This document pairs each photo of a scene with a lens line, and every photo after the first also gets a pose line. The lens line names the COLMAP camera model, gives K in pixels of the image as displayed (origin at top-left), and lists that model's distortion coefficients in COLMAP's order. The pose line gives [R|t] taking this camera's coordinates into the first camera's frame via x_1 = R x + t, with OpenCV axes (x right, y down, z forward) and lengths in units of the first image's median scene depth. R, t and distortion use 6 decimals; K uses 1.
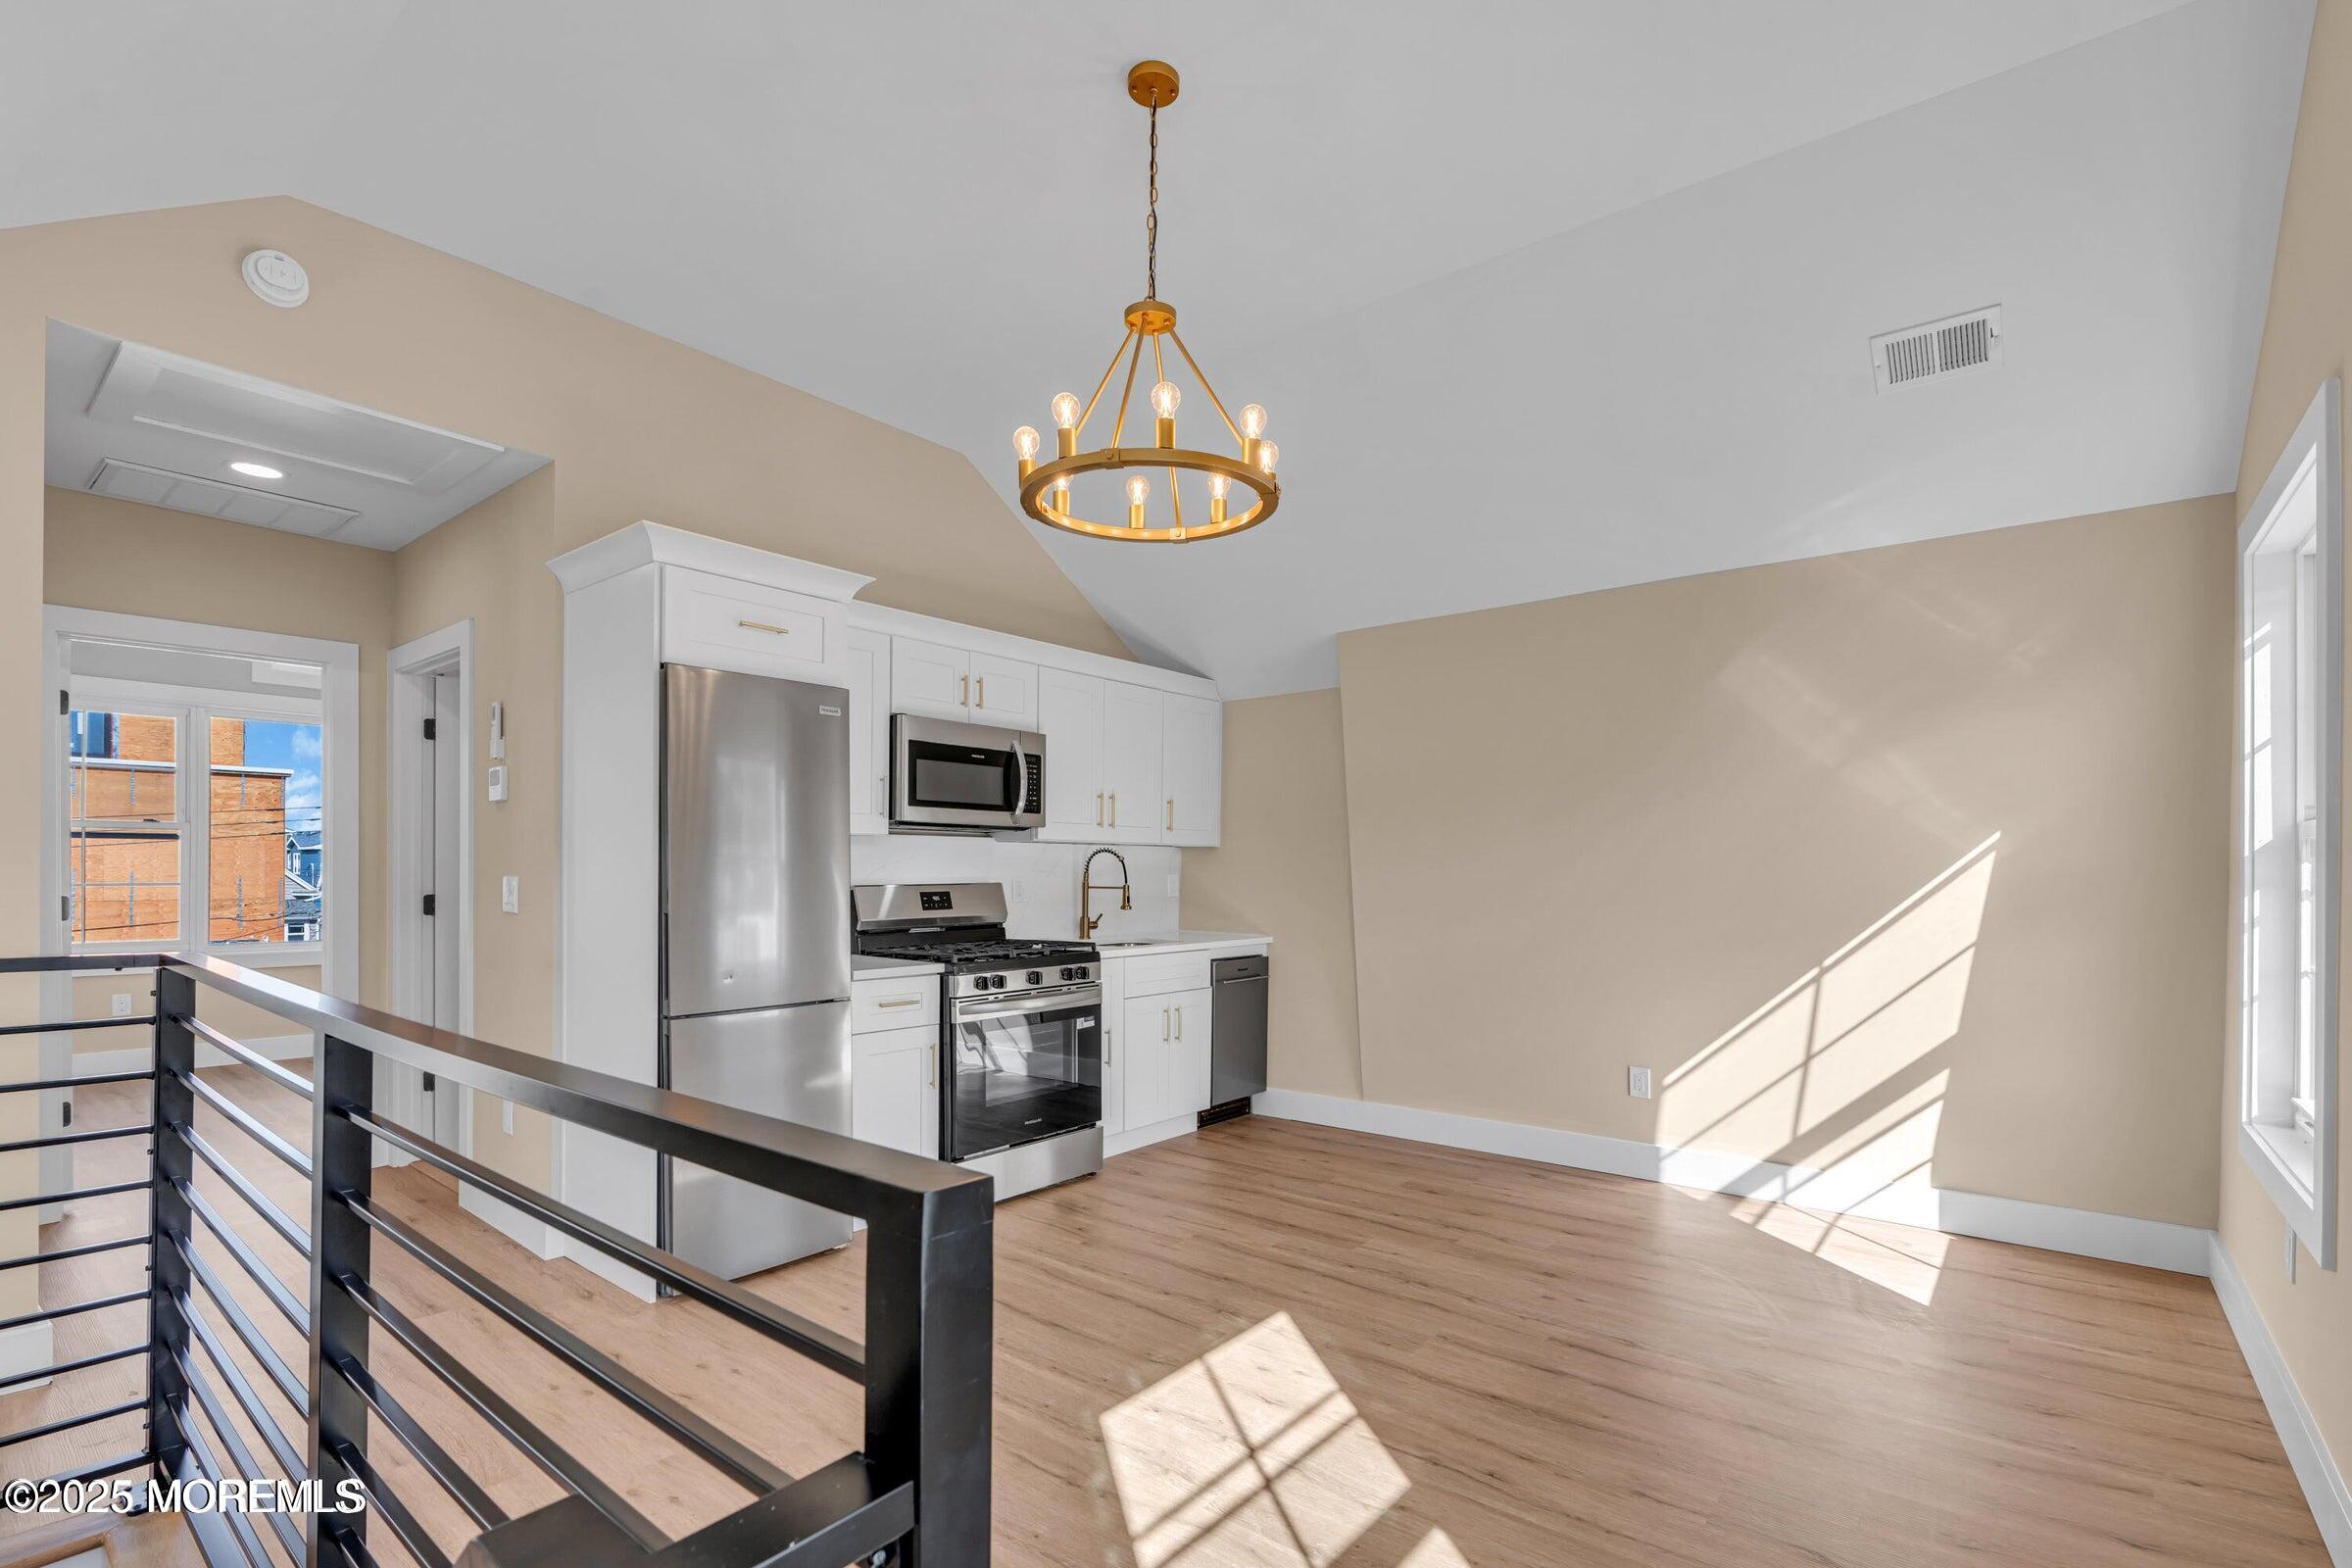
lens RADIAL K [[1075.5, 0, 1175.4], [0, 1075.5, 873.0], [0, 0, 1]] dist [0.000690, 0.000255]
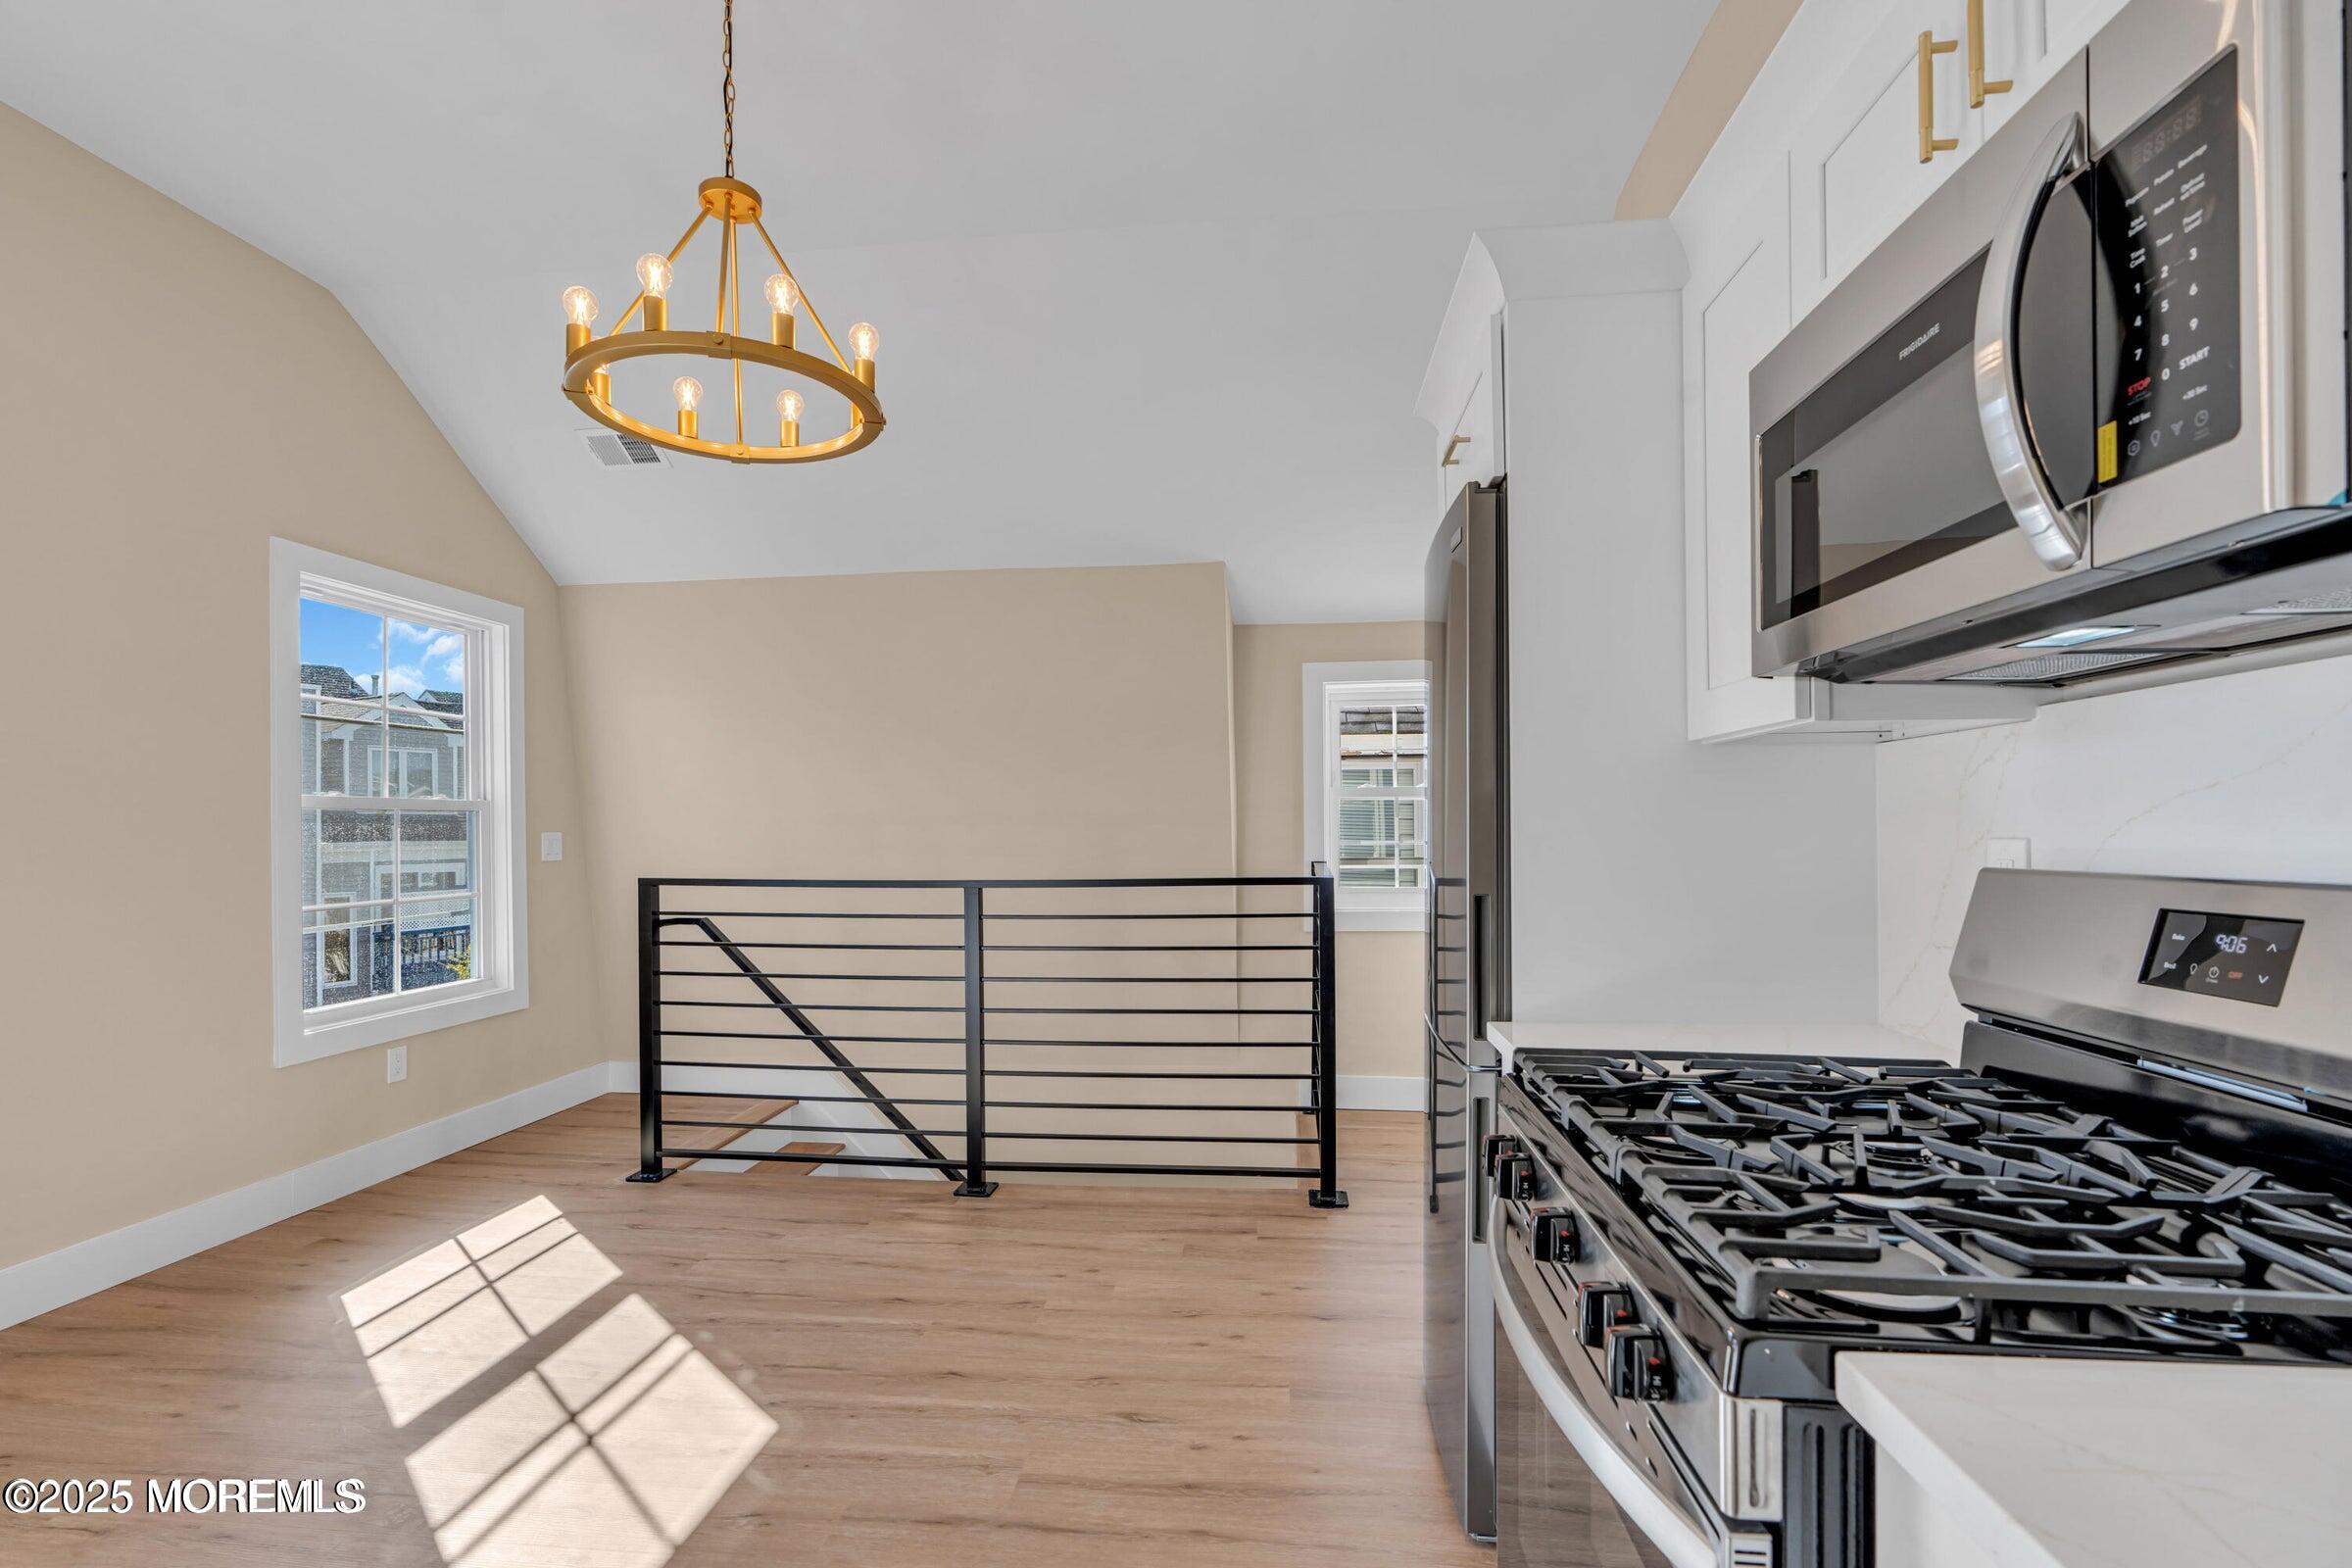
lens RADIAL K [[1071.9, 0, 1179.4], [0, 1071.9, 809.1], [0, 0, 1]] dist [0.001186, 0.000100]
pose [[-0.835305, -0.006629, -0.549747, 0.146959], [0.003447, 0.999845, -0.017293, -0.005157], [0.549776, -0.016340, -0.835152, 1.904044]]
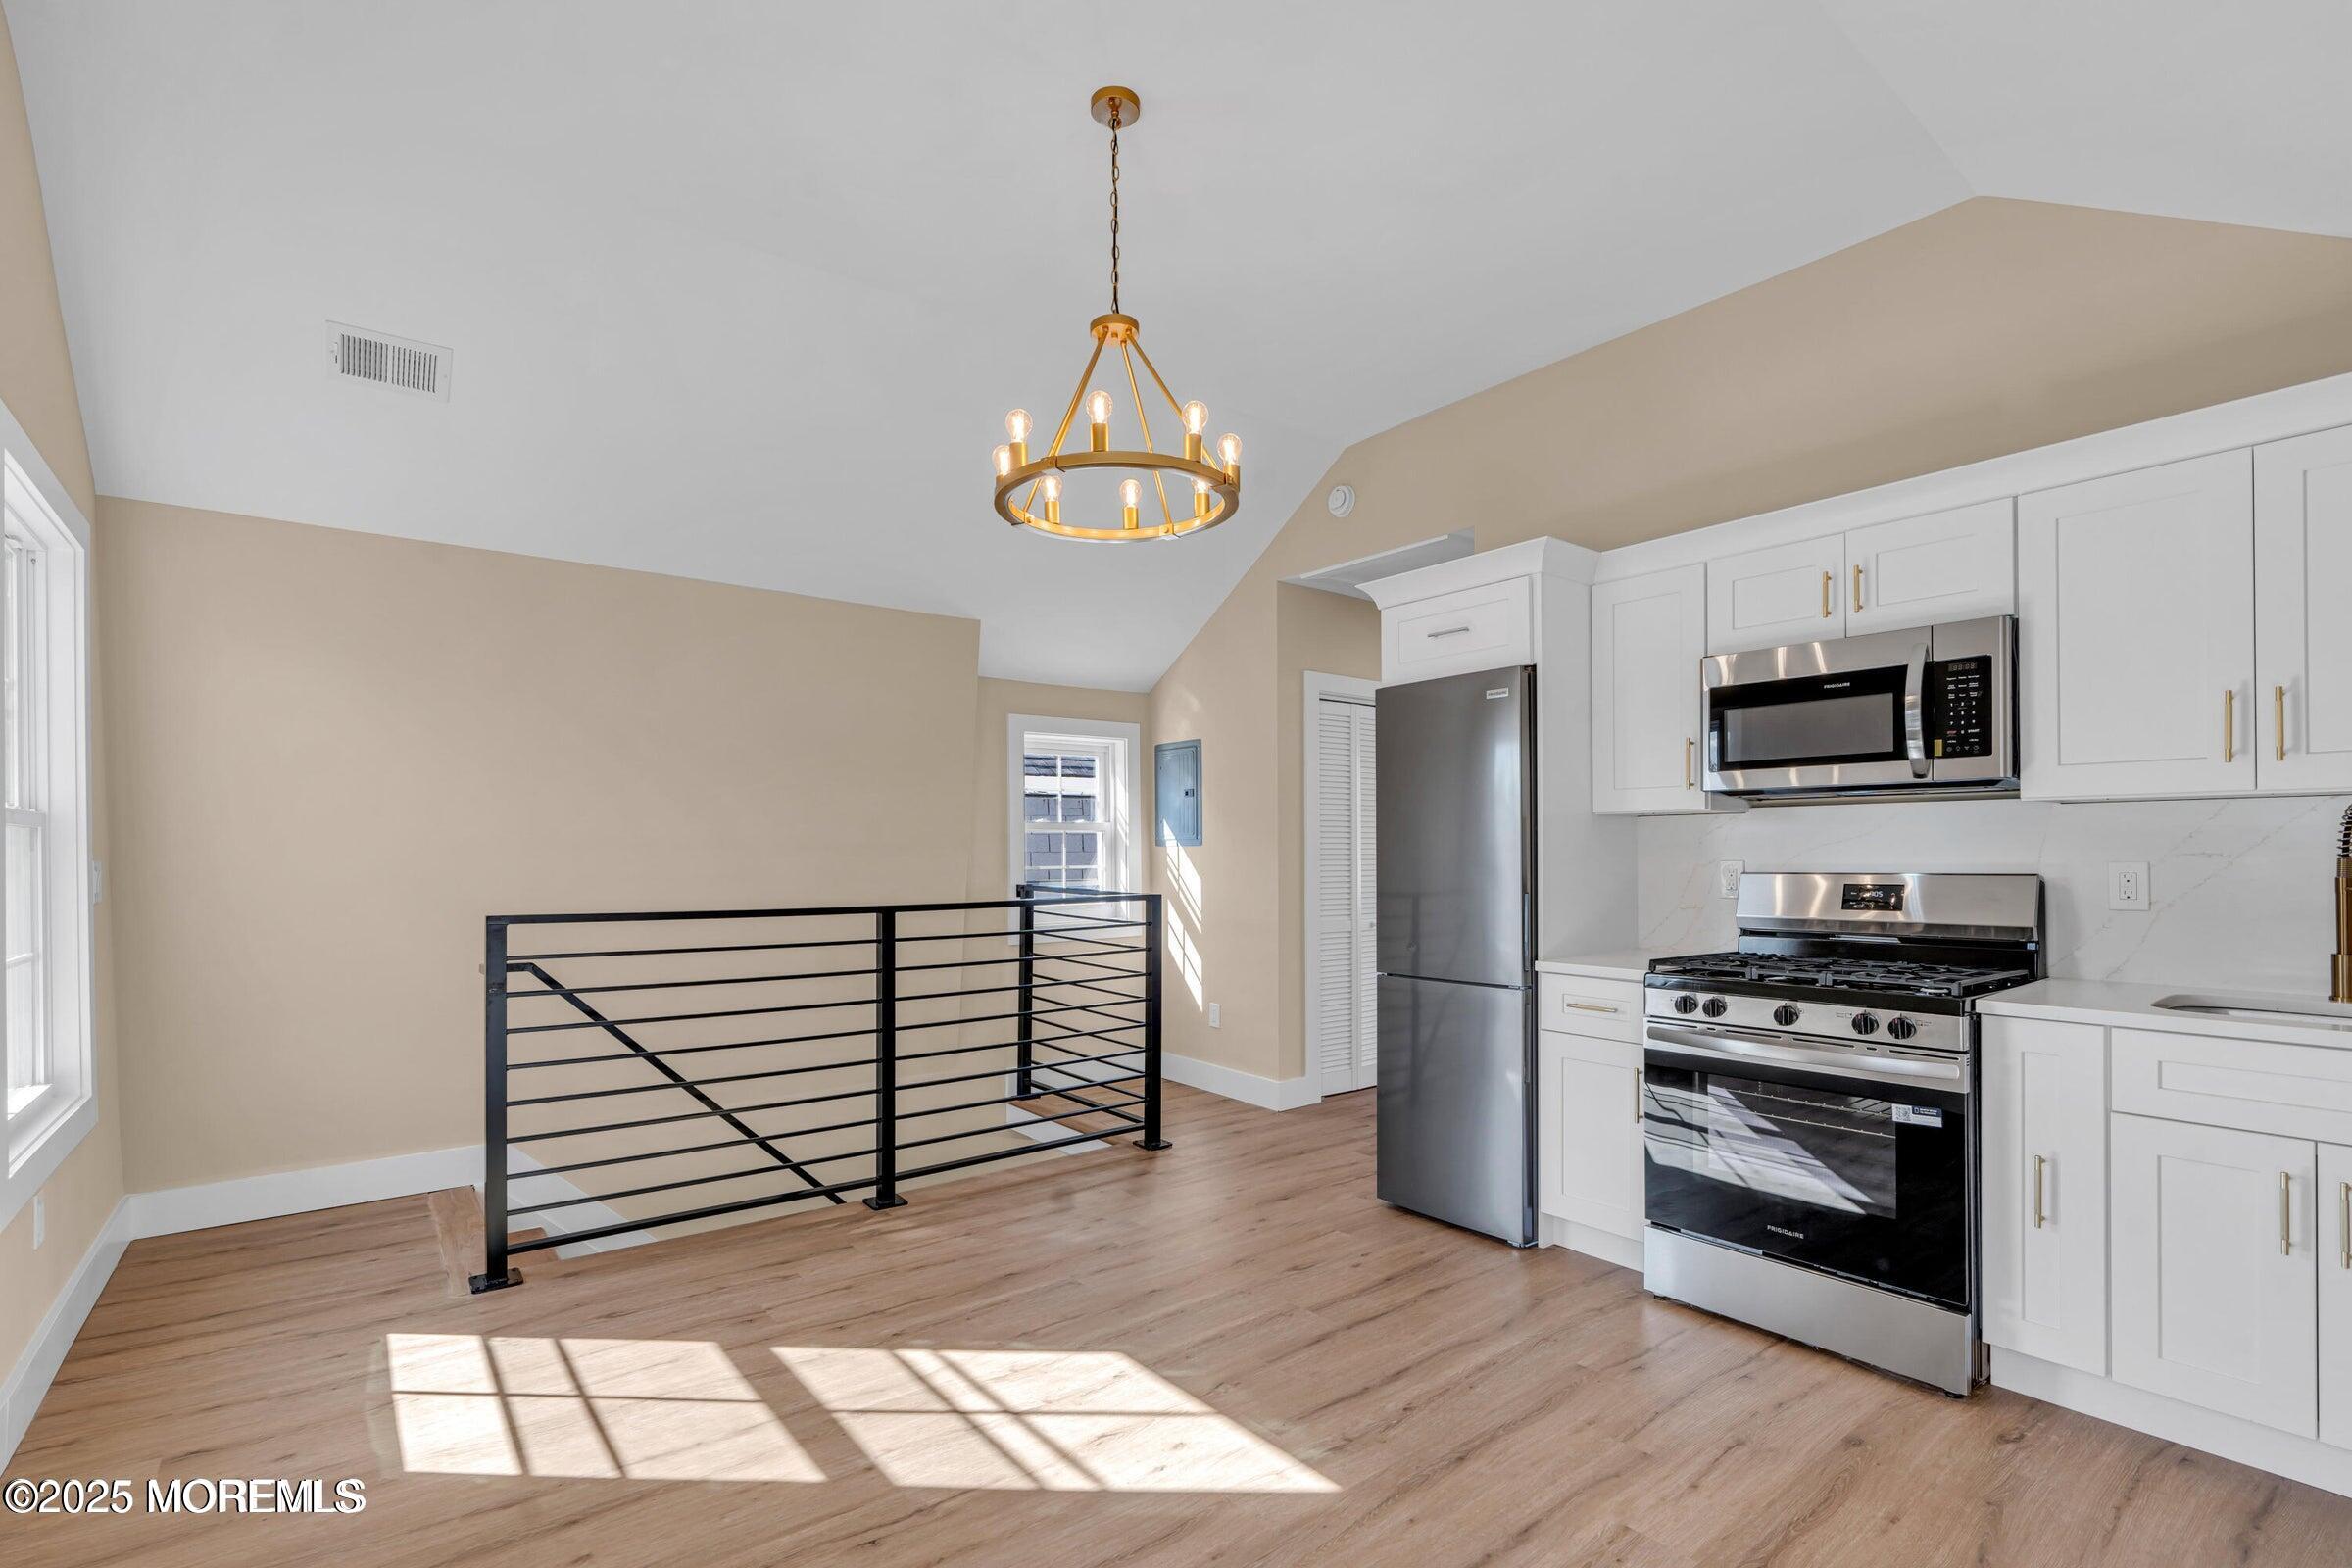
lens RADIAL K [[1072.6, 0, 1174.2], [0, 1072.6, 854.0], [0, 0, 1]] dist [-0.013481, 0.000029]
pose [[-0.218671, 0.000147, -0.975799, 0.959366], [0.002884, 0.999996, -0.000495, -0.004912], [0.975794, -0.002922, -0.218670, 1.259991]]
